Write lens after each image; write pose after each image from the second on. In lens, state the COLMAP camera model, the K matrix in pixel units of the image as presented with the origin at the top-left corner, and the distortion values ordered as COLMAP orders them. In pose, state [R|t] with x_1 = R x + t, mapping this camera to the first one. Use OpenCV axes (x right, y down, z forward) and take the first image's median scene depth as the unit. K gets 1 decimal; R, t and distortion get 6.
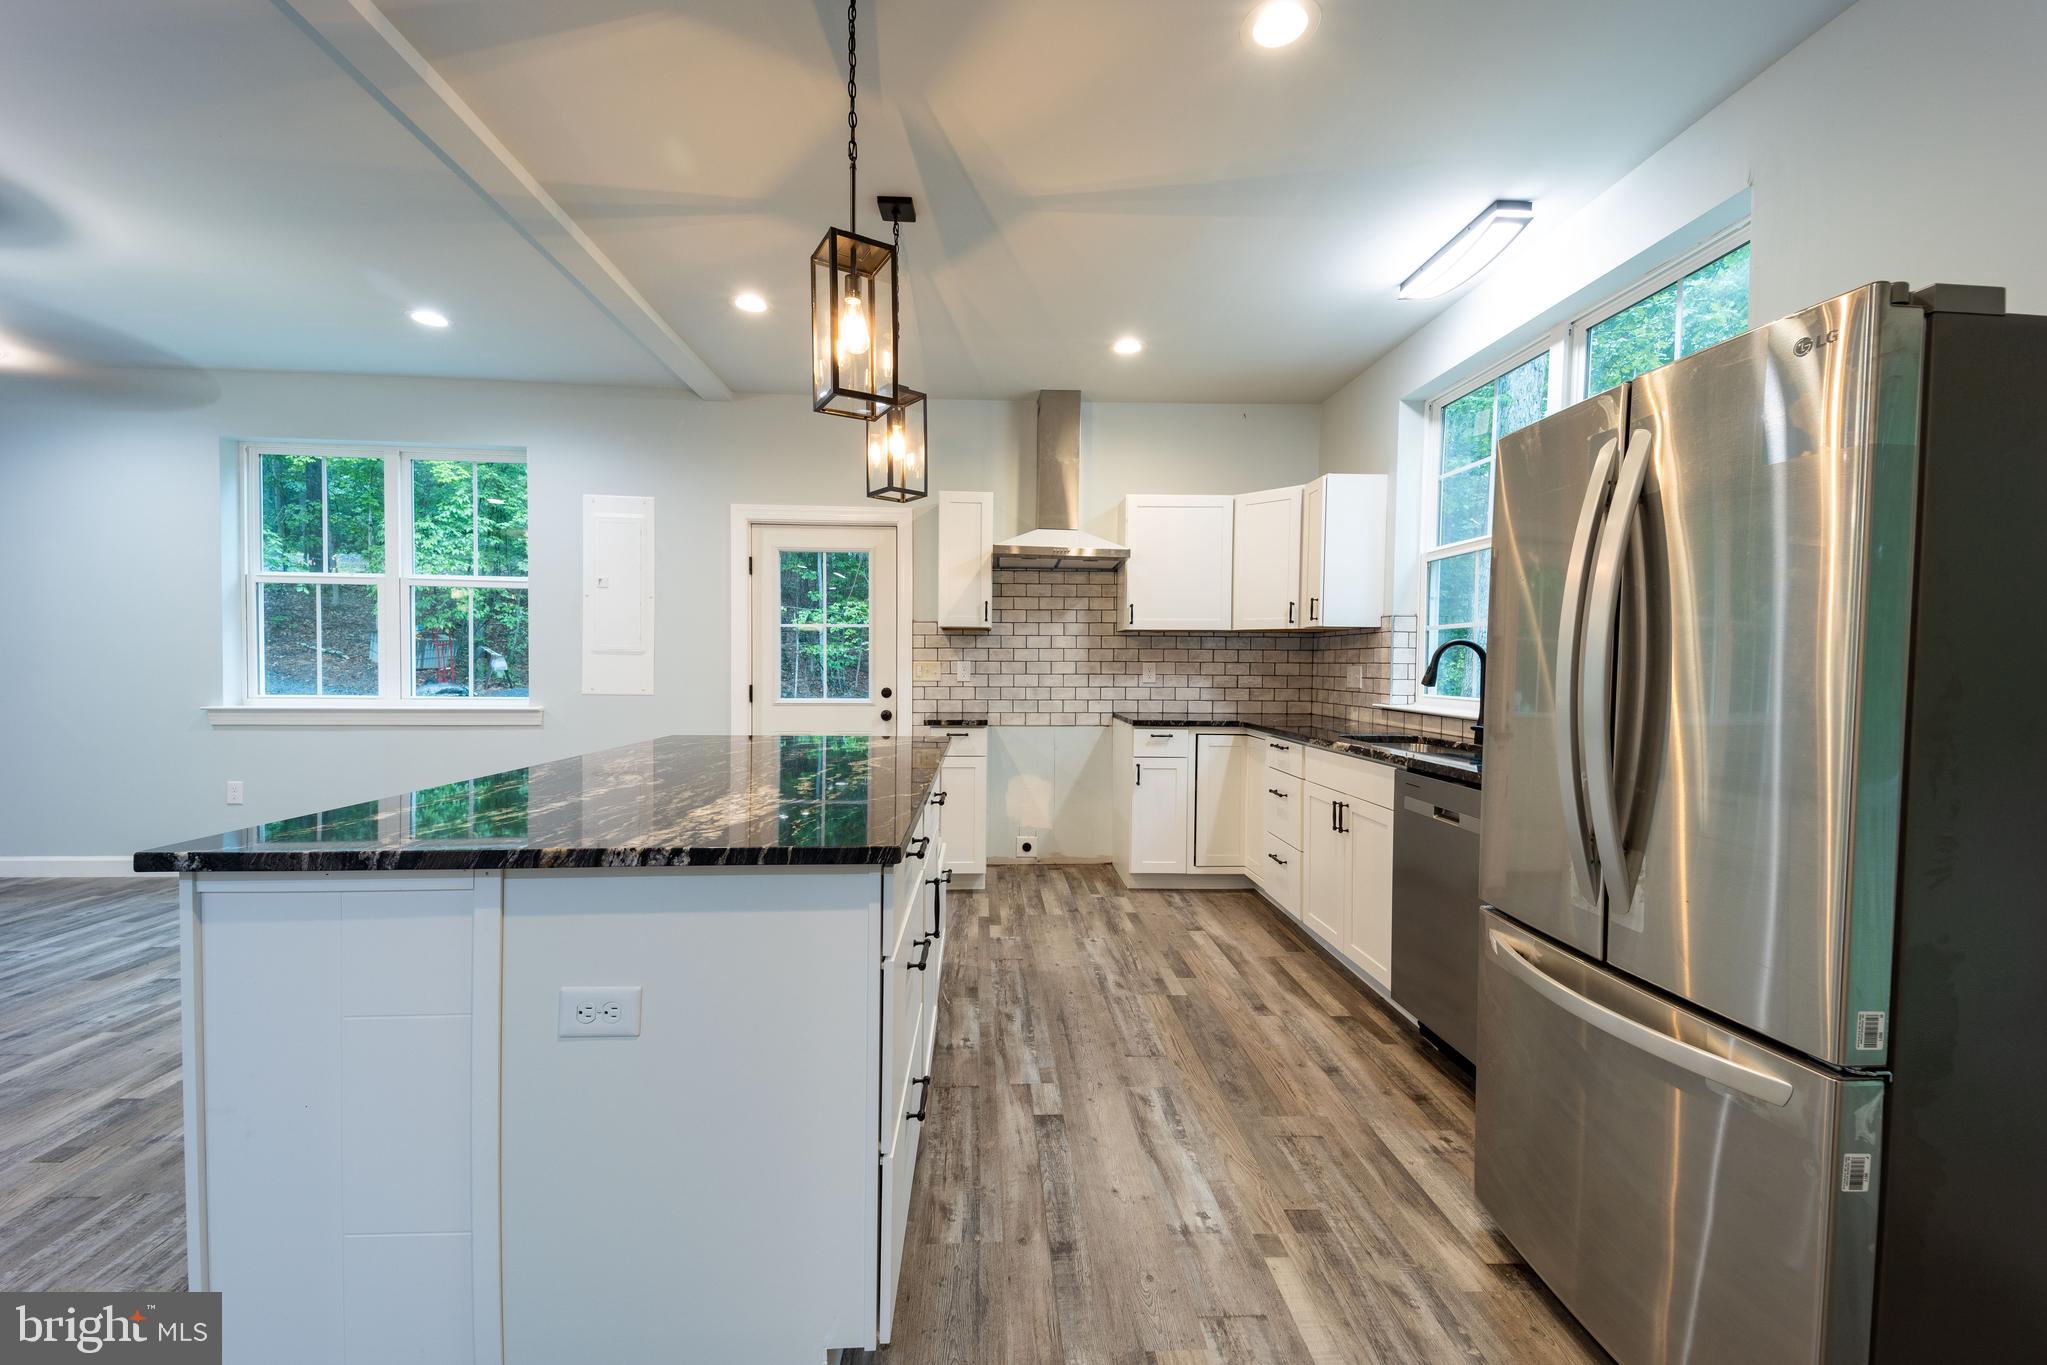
lens RADIAL K [[806.0, 0, 1021.2], [0, 806.0, 682.3], [0, 0, 1]] dist [0.083258, -0.038442]
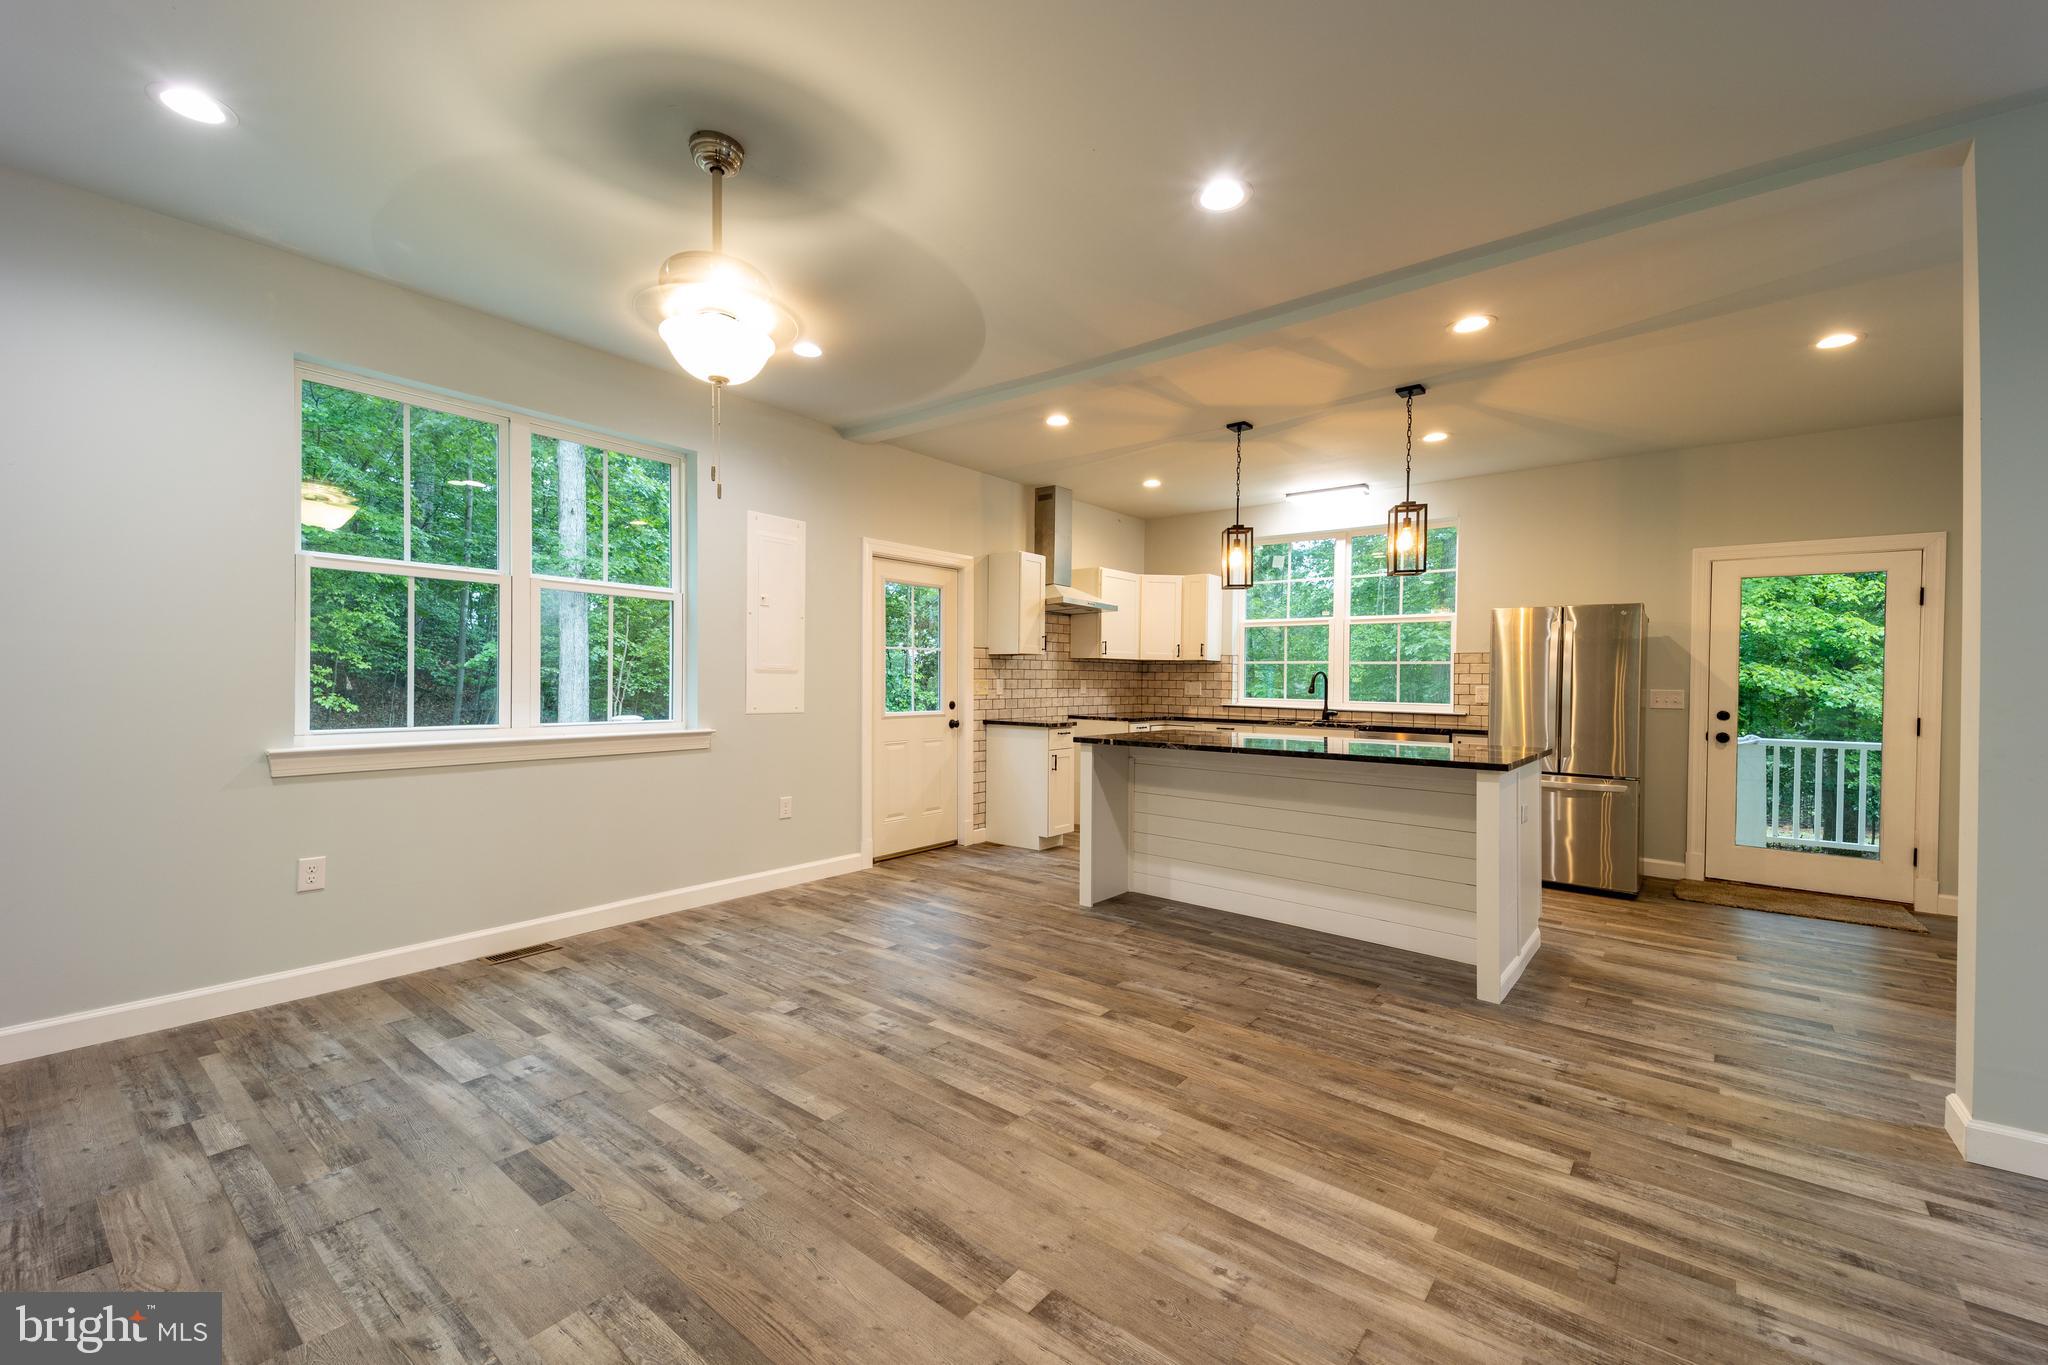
lens RADIAL K [[820.1, 0, 1020.7], [0, 820.1, 682.5], [0, 0, 1]] dist [0.080617, -0.037823]
pose [[0.666970, -0.003719, 0.745075, -1.095895], [0.011517, 0.999920, -0.005319, -0.014465], [-0.744995, 0.012129, 0.666959, 0.106848]]
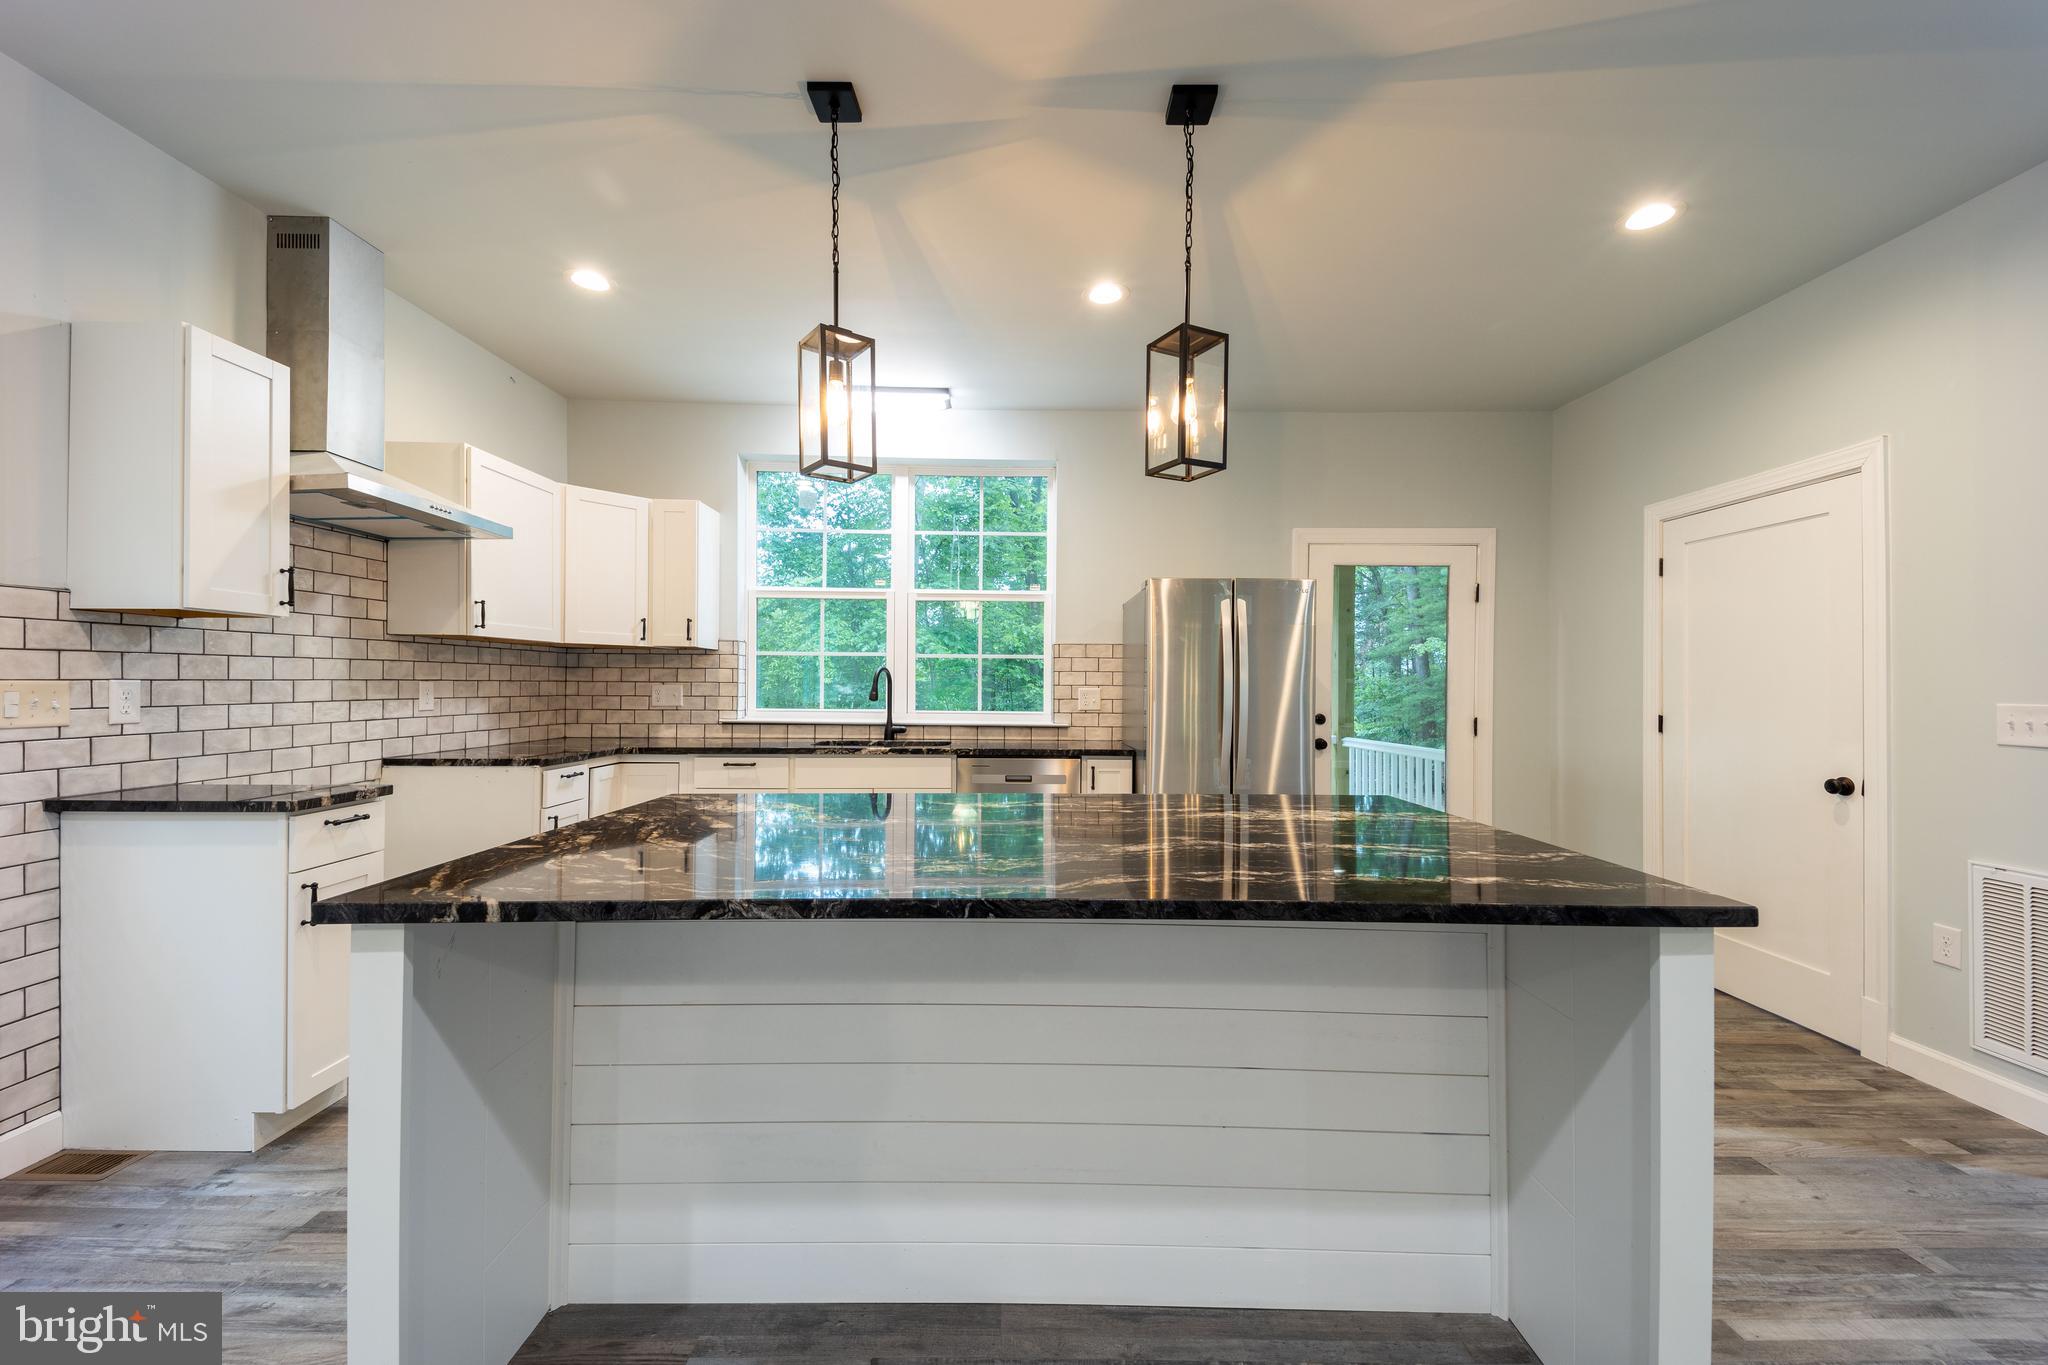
lens RADIAL K [[784.4, 0, 1021.5], [0, 784.4, 682.2], [0, 0, 1]] dist [0.081012, -0.036391]
pose [[0.046784, -0.004798, 0.998893, -0.555254], [0.016769, 0.999851, 0.004017, -0.019263], [-0.998764, 0.016562, 0.046858, 0.490598]]
